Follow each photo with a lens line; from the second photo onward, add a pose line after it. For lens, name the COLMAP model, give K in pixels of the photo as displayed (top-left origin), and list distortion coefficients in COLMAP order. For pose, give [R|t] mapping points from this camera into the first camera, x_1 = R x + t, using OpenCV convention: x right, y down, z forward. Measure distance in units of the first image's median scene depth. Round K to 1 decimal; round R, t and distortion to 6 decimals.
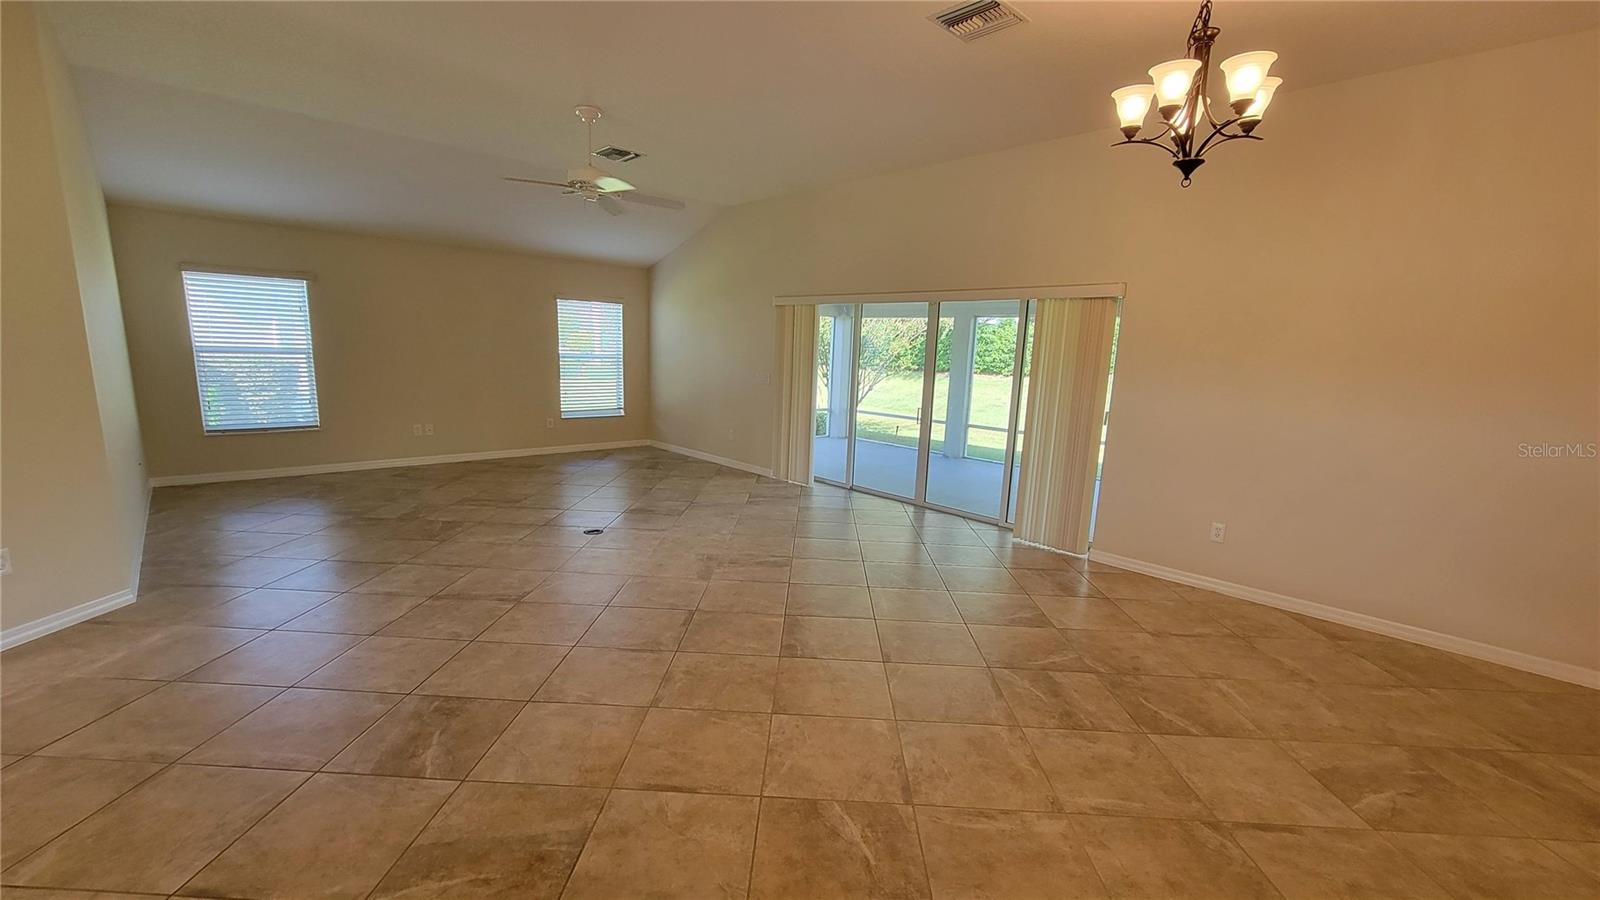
lens RADIAL K [[654.9, 0, 805.7], [0, 654.9, 459.7], [0, 0, 1]] dist [-0.007120, 0.002201]
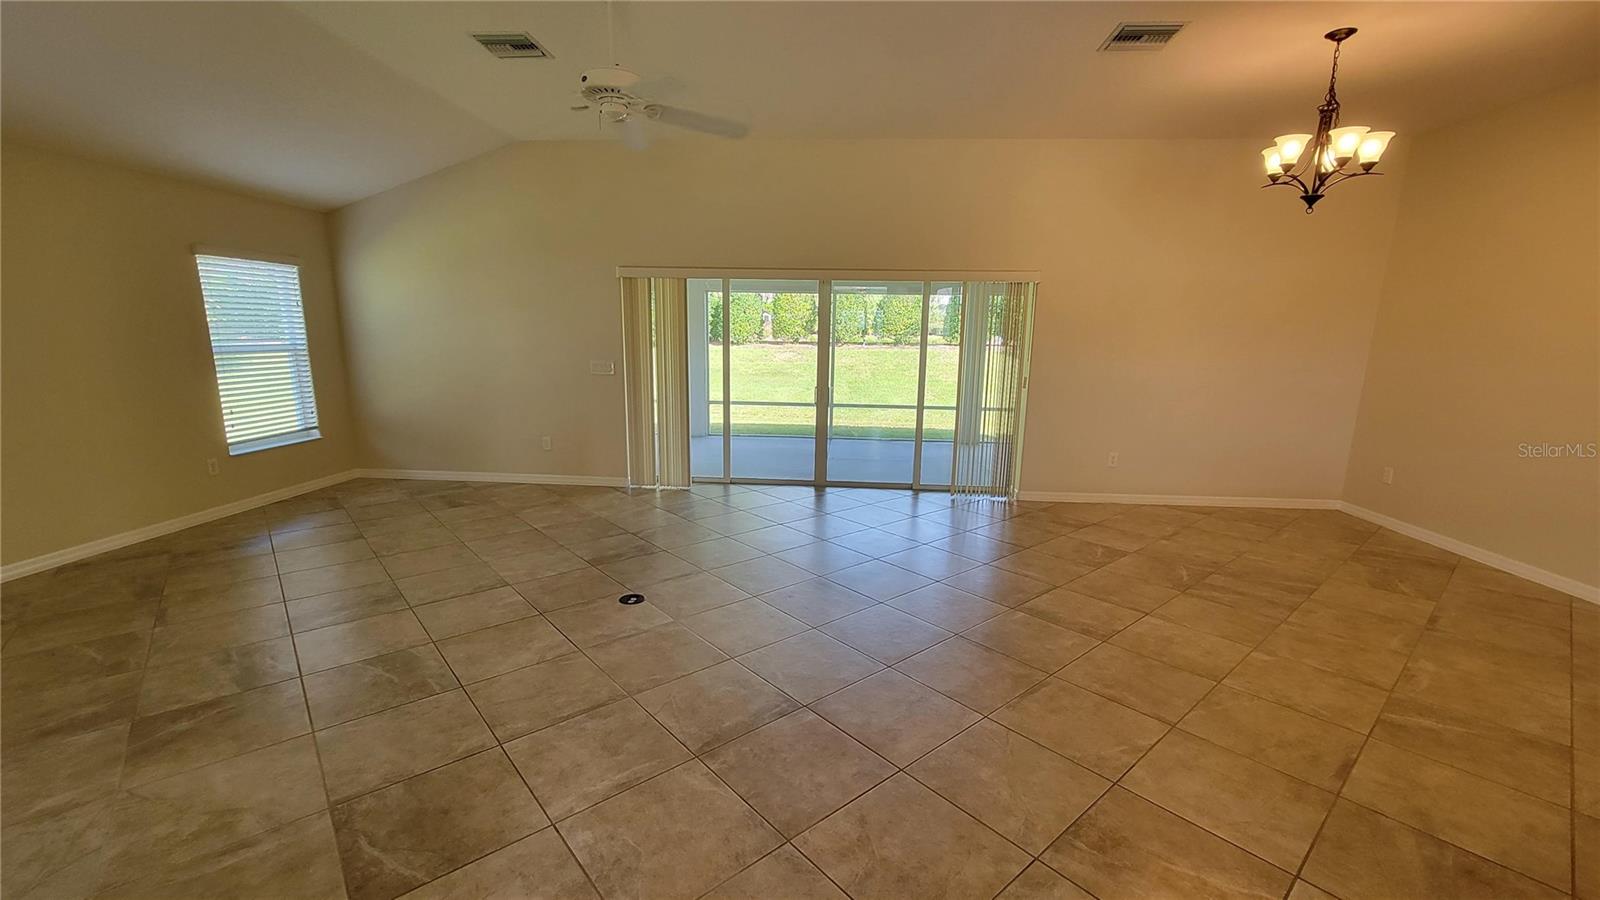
lens RADIAL K [[654.9, 0, 807.8], [0, 654.9, 456.0], [0, 0, 1]] dist [-0.007120, 0.002201]
pose [[0.738069, -0.151870, 0.657411, -0.446386], [0.126244, 0.988216, 0.086557, -0.057102], [-0.662810, 0.019109, 0.748544, 0.241889]]
